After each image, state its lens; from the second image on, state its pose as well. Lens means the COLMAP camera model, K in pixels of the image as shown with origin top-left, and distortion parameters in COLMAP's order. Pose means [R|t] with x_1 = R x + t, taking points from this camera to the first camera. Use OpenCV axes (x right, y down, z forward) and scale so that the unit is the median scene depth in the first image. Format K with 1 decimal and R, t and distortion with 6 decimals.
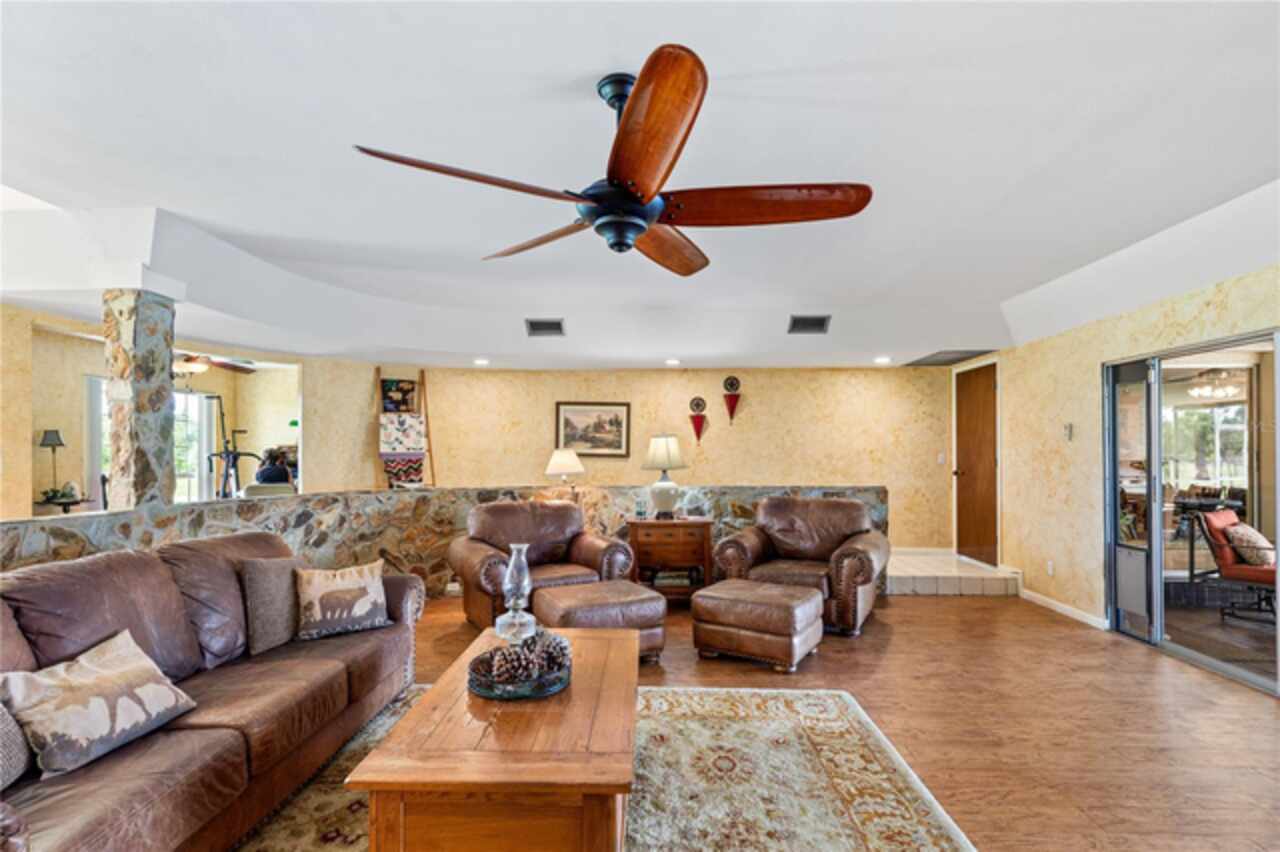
lens RADIAL K [[582.8, 0, 654.6], [0, 582.8, 452.6], [0, 0, 1]] dist [0.006774, -0.000097]
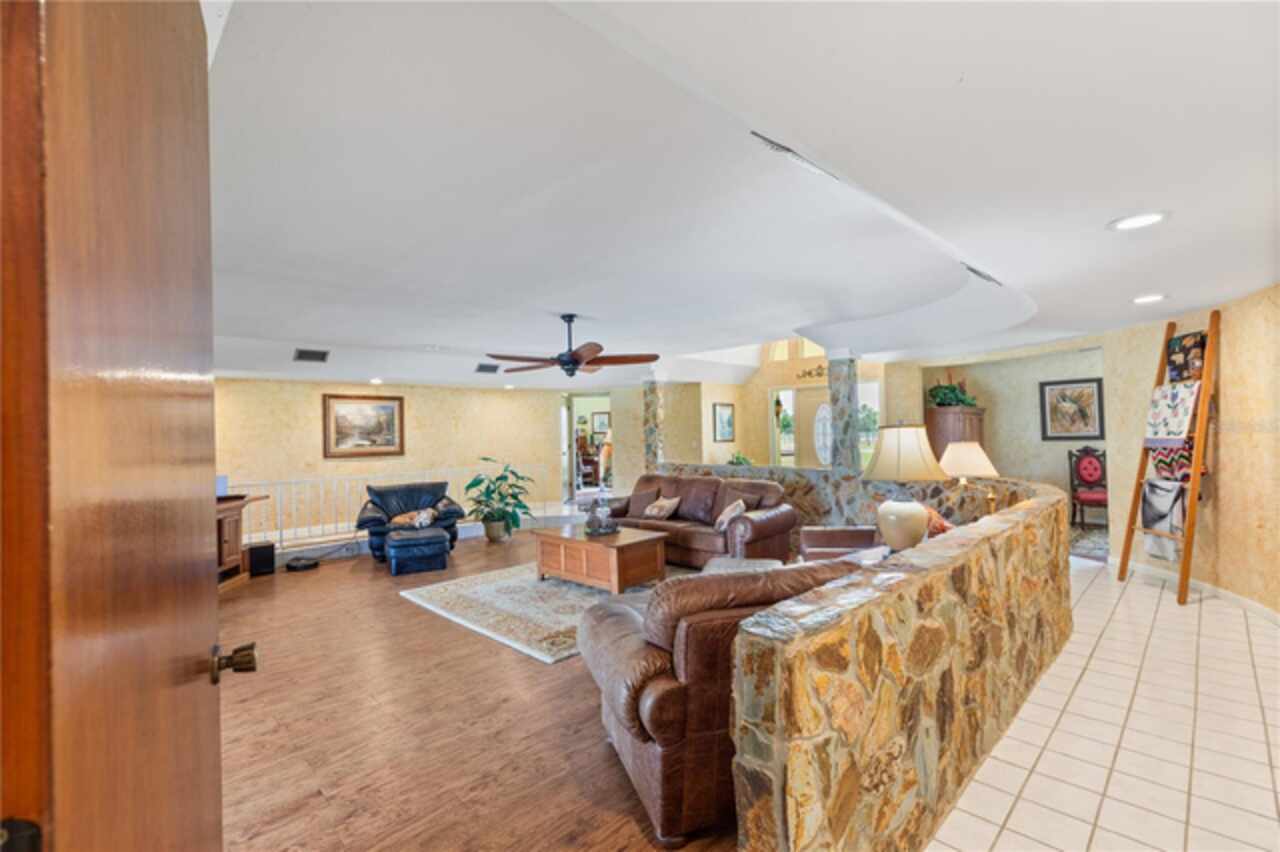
lens RADIAL K [[582.8, 0, 623.5], [0, 582.8, 427.5], [0, 0, 1]] dist [0.006774, -0.000097]
pose [[-0.717438, 0.014559, -0.696471, 0.730754], [0.029945, 0.999502, -0.009954, -0.034496], [0.695979, -0.027997, -0.717516, 1.377257]]
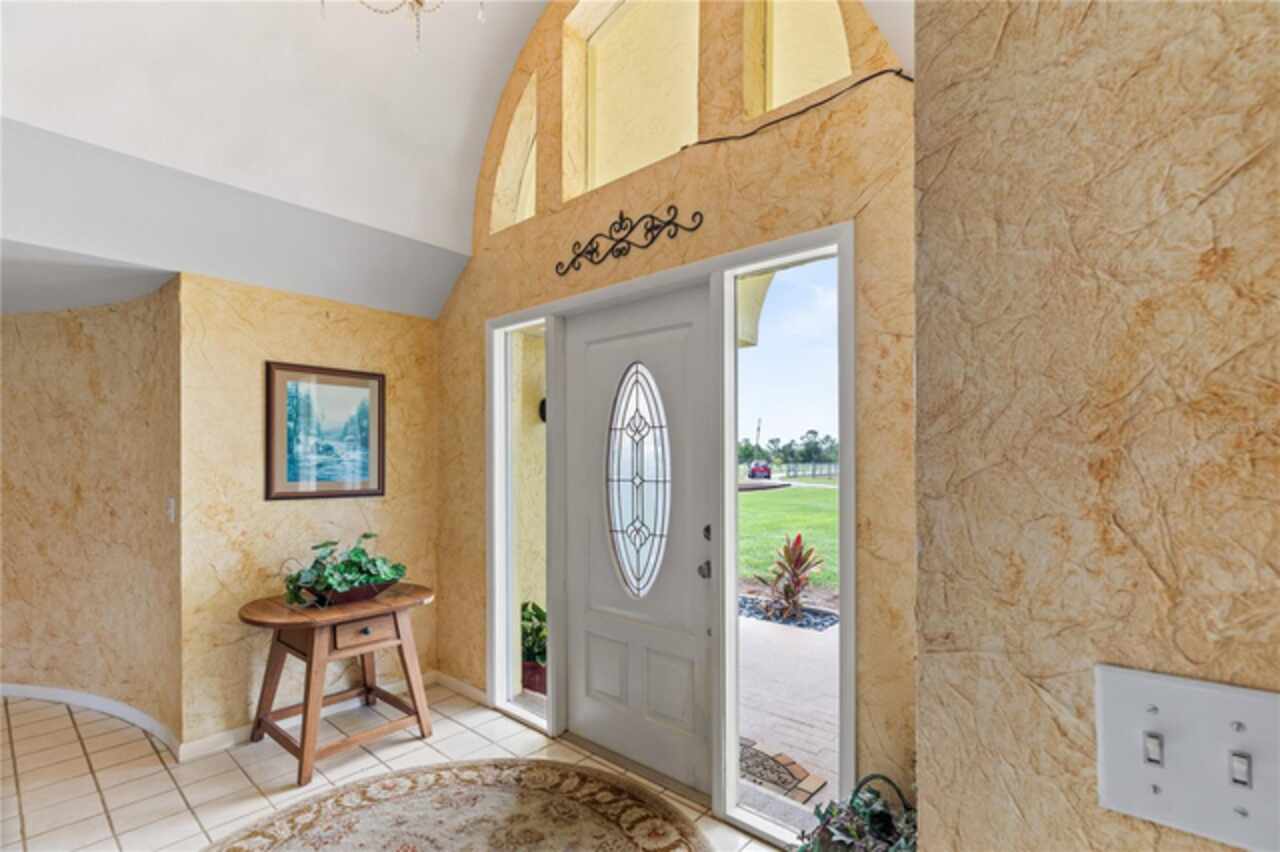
lens RADIAL K [[582.8, 0, 643.1], [0, 582.8, 462.7], [0, 0, 1]] dist [0.006774, -0.000097]
pose [[-0.655474, 0.010915, -0.755139, -0.752627], [0.009705, 0.999935, 0.006029, -0.029779], [0.755156, -0.003376, -0.655537, 0.774796]]
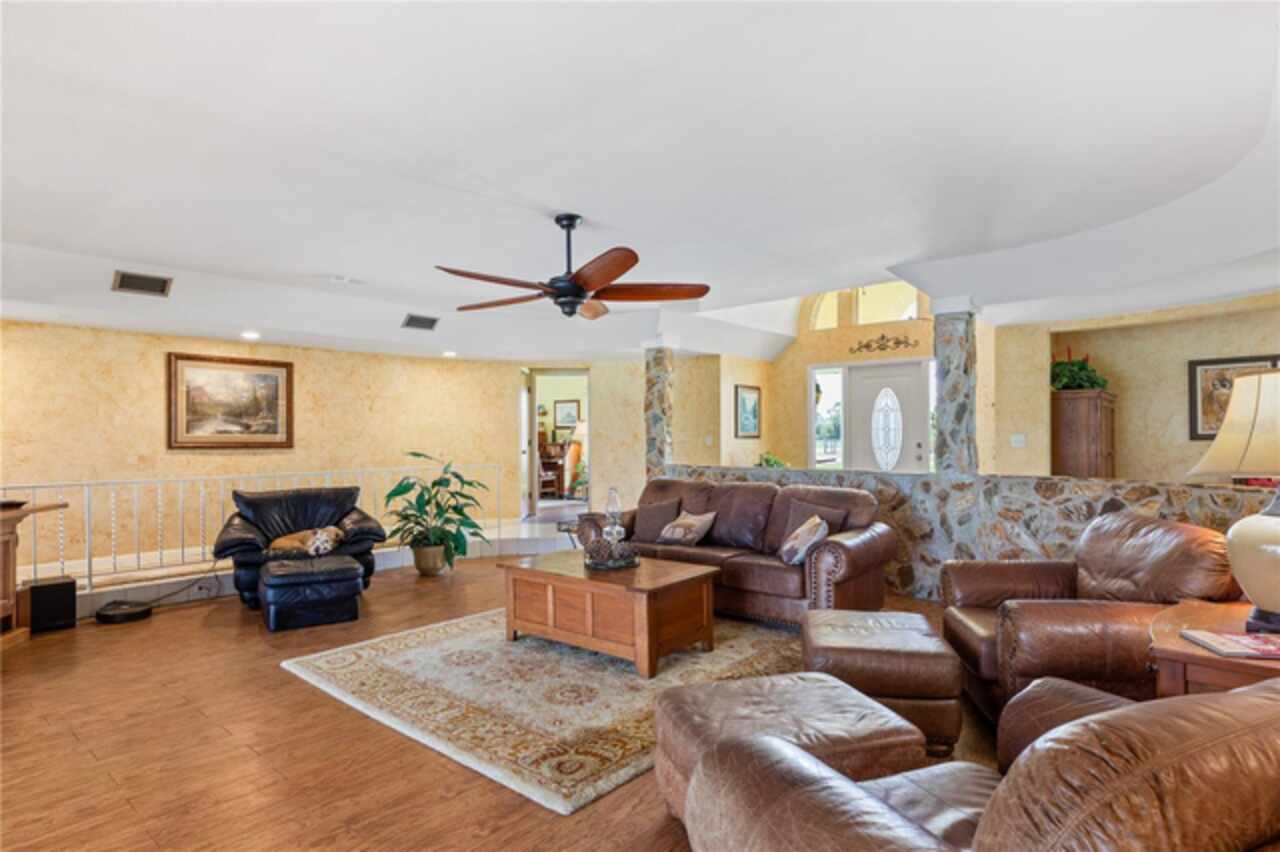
lens RADIAL K [[698.4, 0, 627.3], [0, 698.4, 443.0], [0, 0, 1]] dist [0.000373, 0.001090]
pose [[-0.657478, 0.013943, -0.753345, 0.599167], [0.012212, 0.999895, 0.007848, 0.001883], [0.753375, -0.004040, -0.657579, 1.088068]]
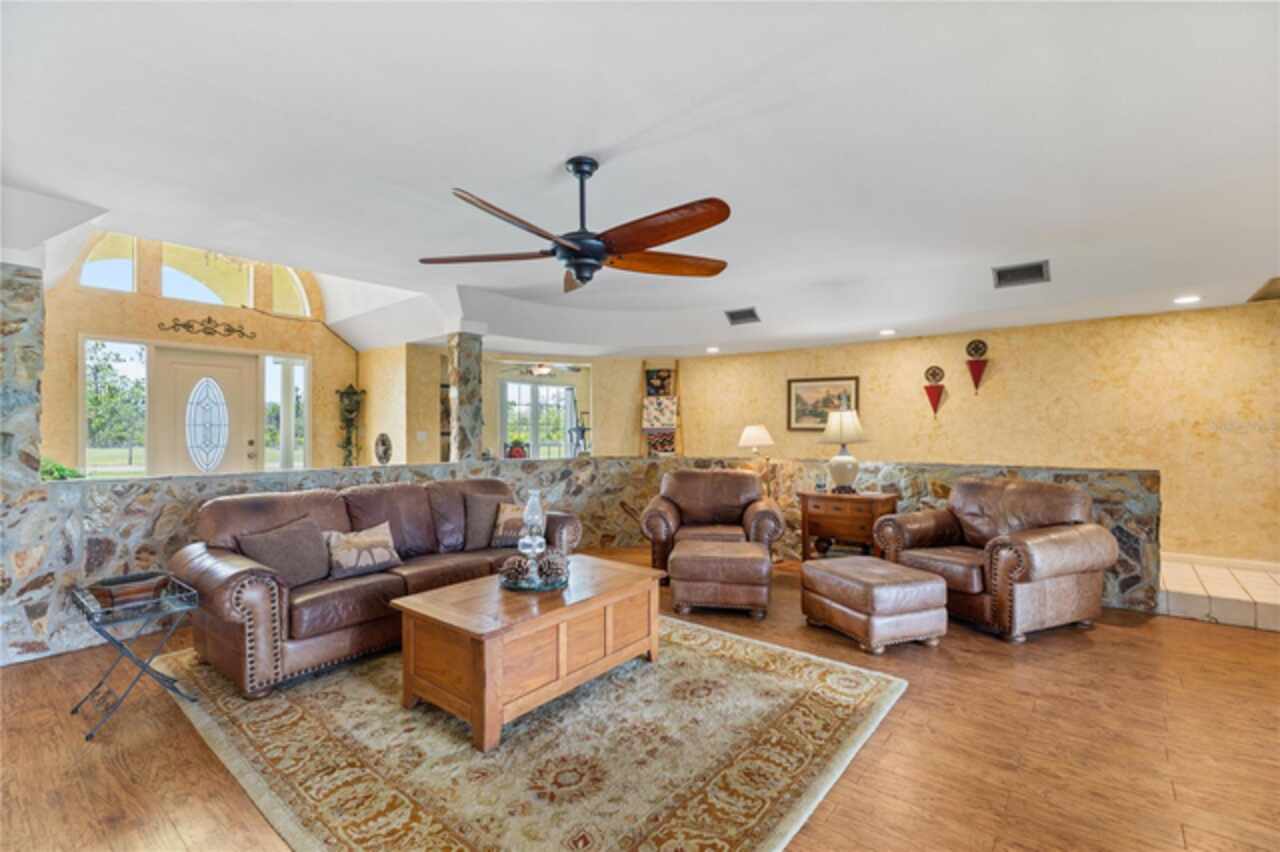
lens RADIAL K [[582.8, 0, 649.9], [0, 582.8, 422.7], [0, 0, 1]] dist [0.006774, -0.000097]
pose [[0.793623, -0.009253, -0.608339, 0.404555], [0.004790, 0.999948, -0.008961, 0.000074], [0.608391, 0.004198, 0.793626, 0.000722]]
